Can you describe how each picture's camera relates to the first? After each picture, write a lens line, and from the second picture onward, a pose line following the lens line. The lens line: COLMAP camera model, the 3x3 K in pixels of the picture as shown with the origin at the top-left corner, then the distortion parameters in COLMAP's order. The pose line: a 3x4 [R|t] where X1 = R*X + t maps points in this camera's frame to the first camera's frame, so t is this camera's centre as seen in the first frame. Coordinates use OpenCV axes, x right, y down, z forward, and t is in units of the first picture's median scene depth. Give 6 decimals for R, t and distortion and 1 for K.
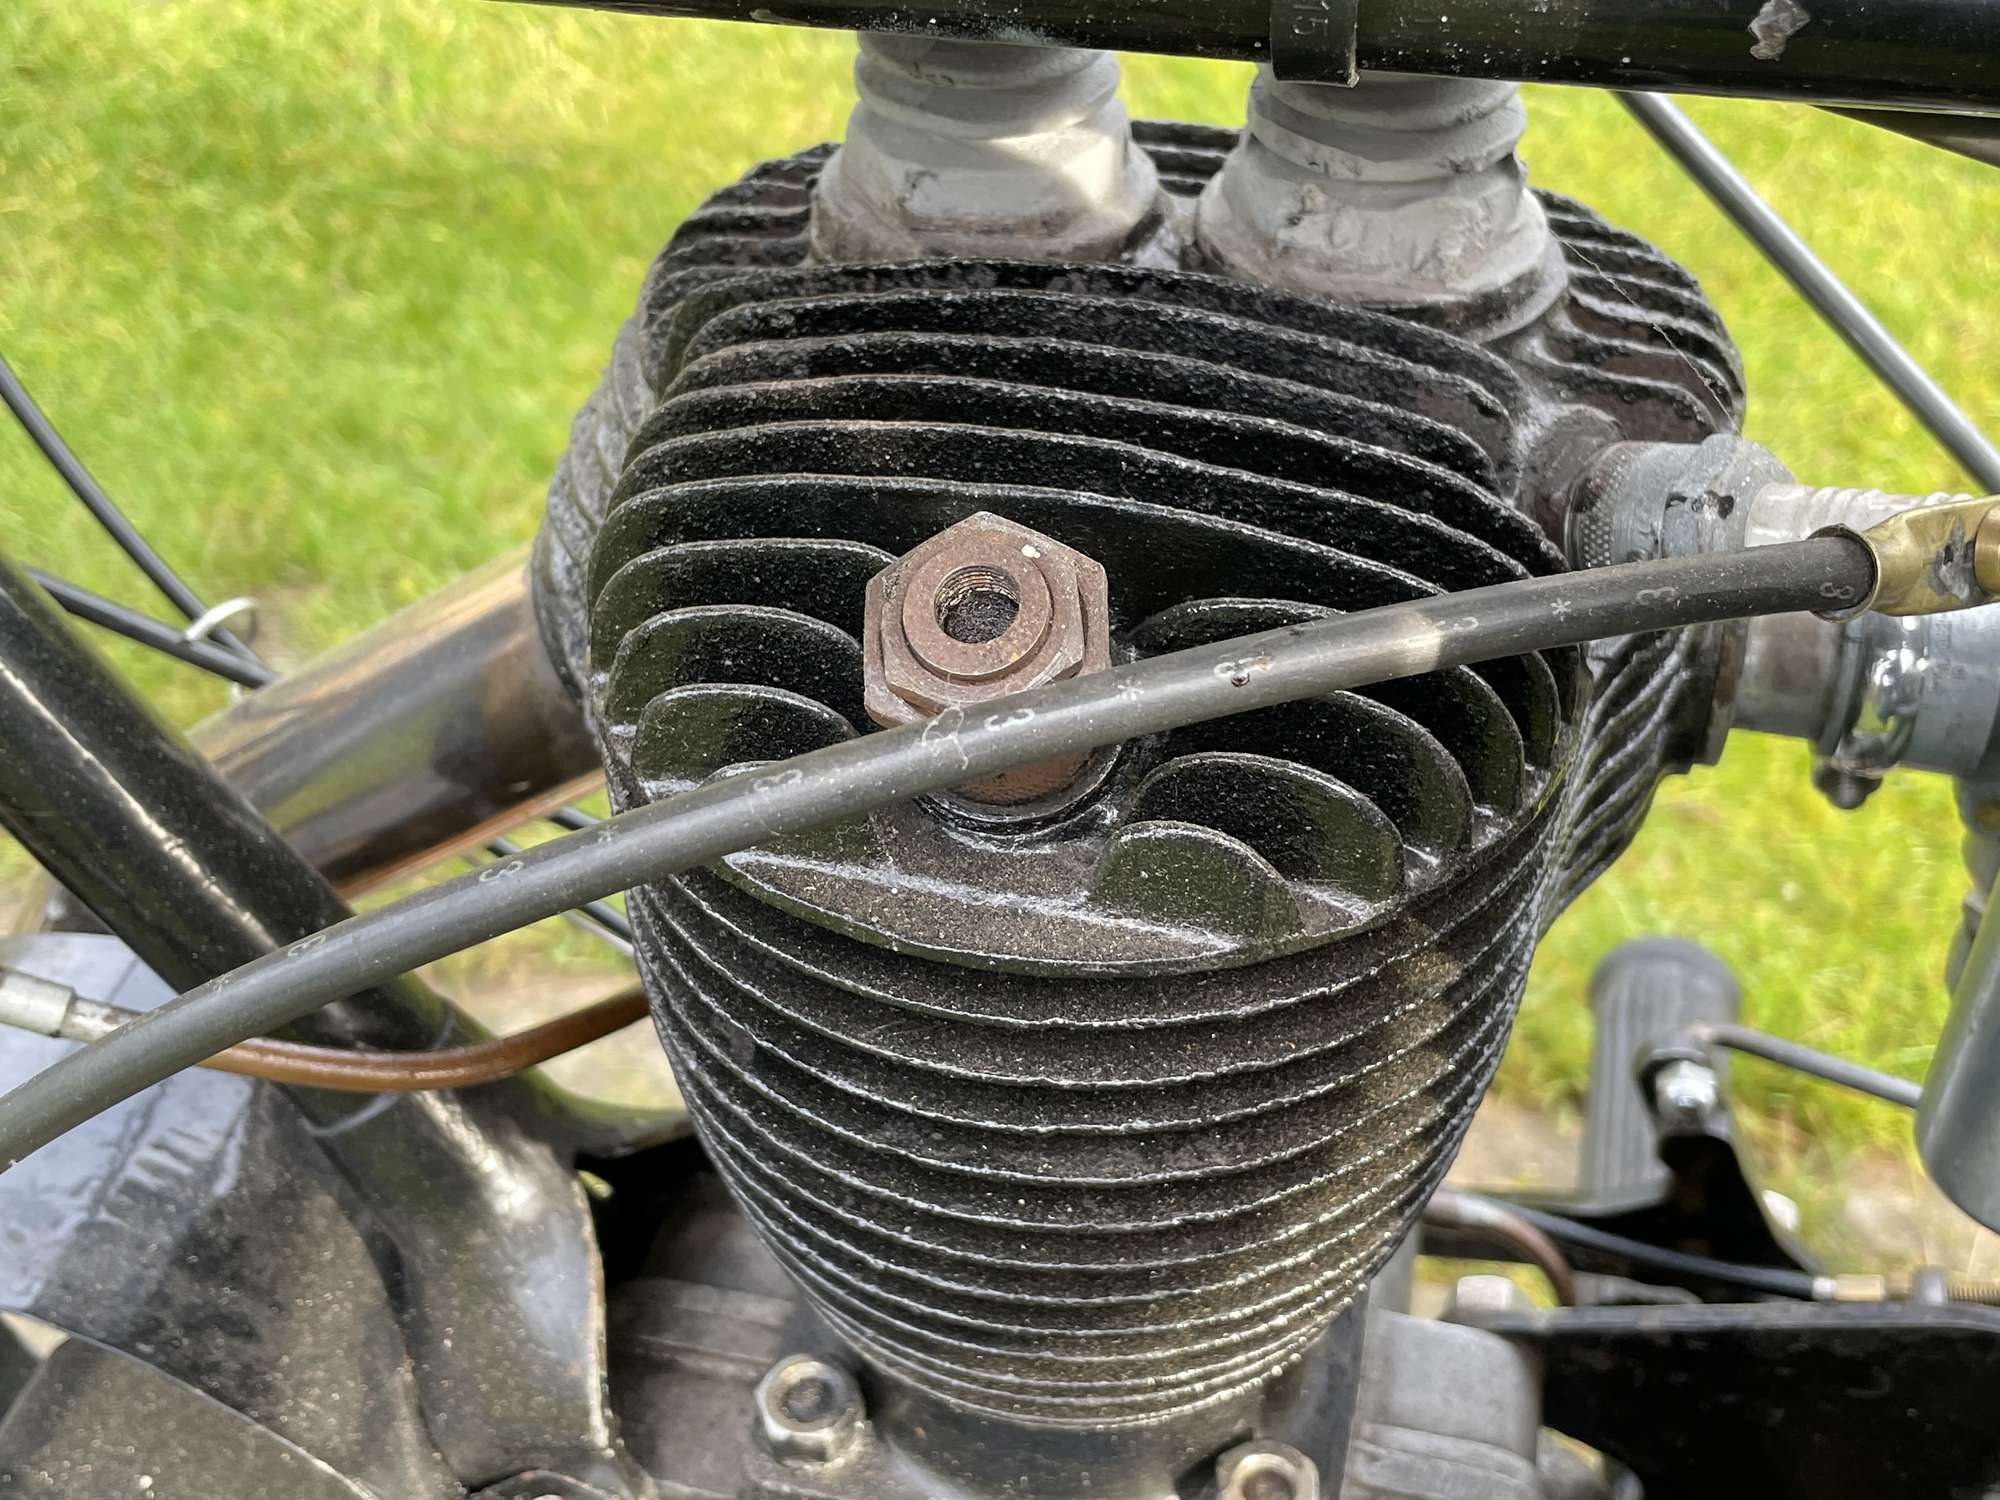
lens RADIAL K [[2196.3, 0, 1000.0], [0, 2196.3, 750.0], [0, 0, 1]] dist [0.028625, -0.018306]
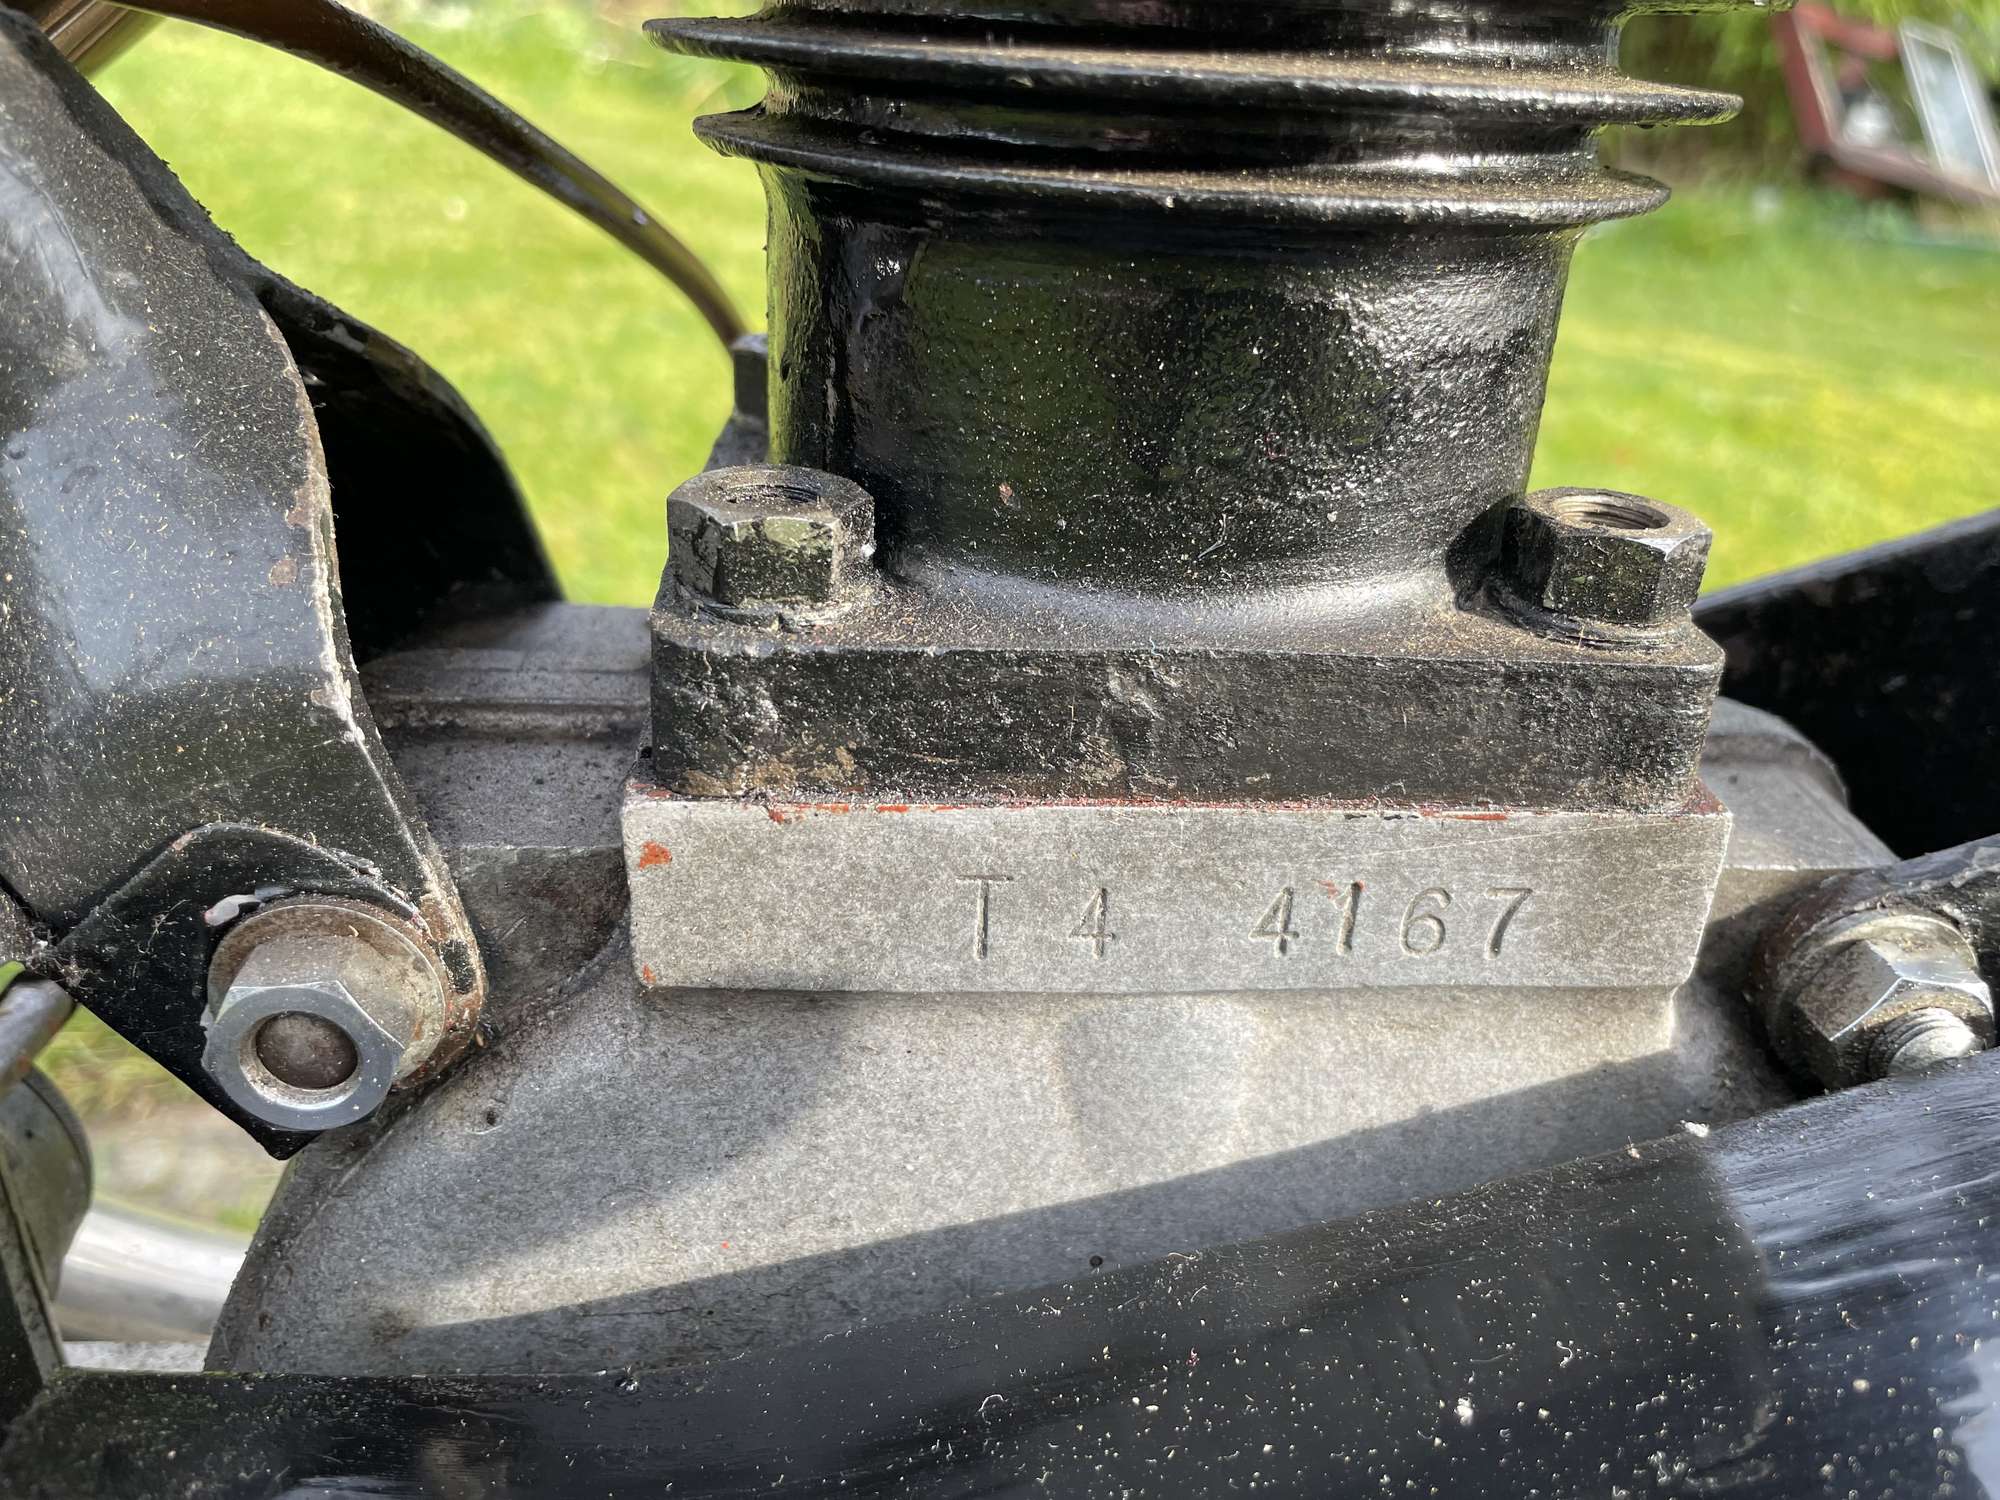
lens RADIAL K [[1458.2, 0, 1000.0], [0, 1458.2, 750.0], [0, 0, 1]] dist [0.049515, -0.078957]
pose [[0.955386, -0.073518, 0.286063, -0.176206], [0.145009, 0.960517, -0.237445, 0.556278], [-0.257312, 0.268334, 0.928325, 0.845777]]
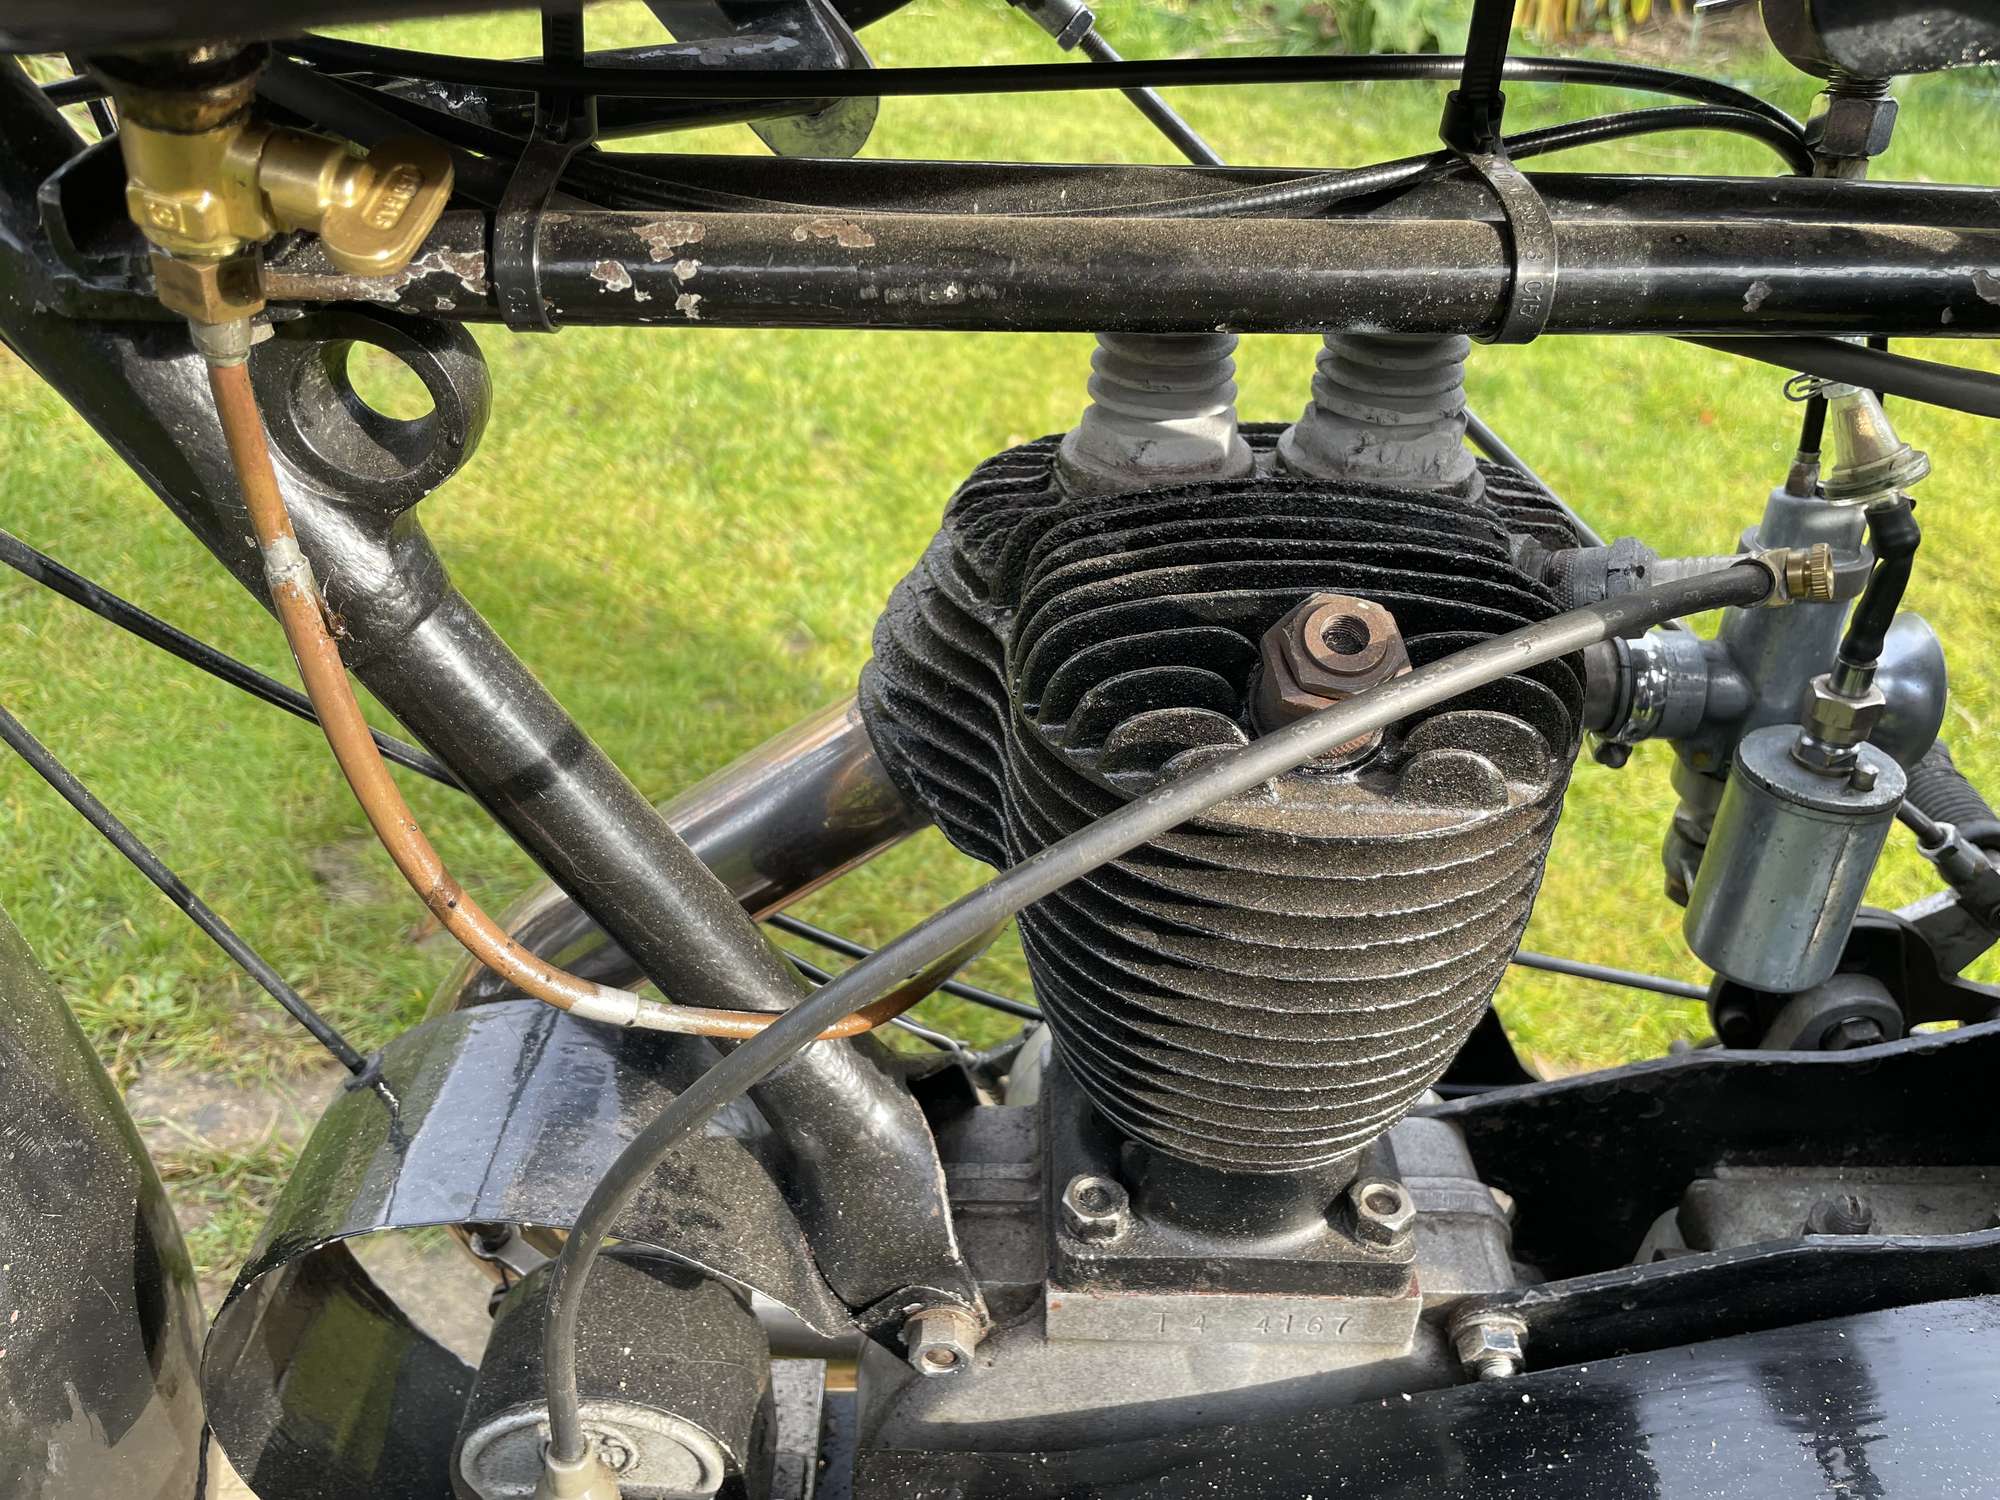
lens RADIAL K [[1458.2, 0, 1000.0], [0, 1458.2, 750.0], [0, 0, 1]] dist [0.049515, -0.078957]
pose [[0.976244, -0.102385, 0.190960, -0.410039], [0.123664, 0.986960, -0.103038, 0.090439], [-0.177921, 0.124205, 0.976175, -0.094027]]
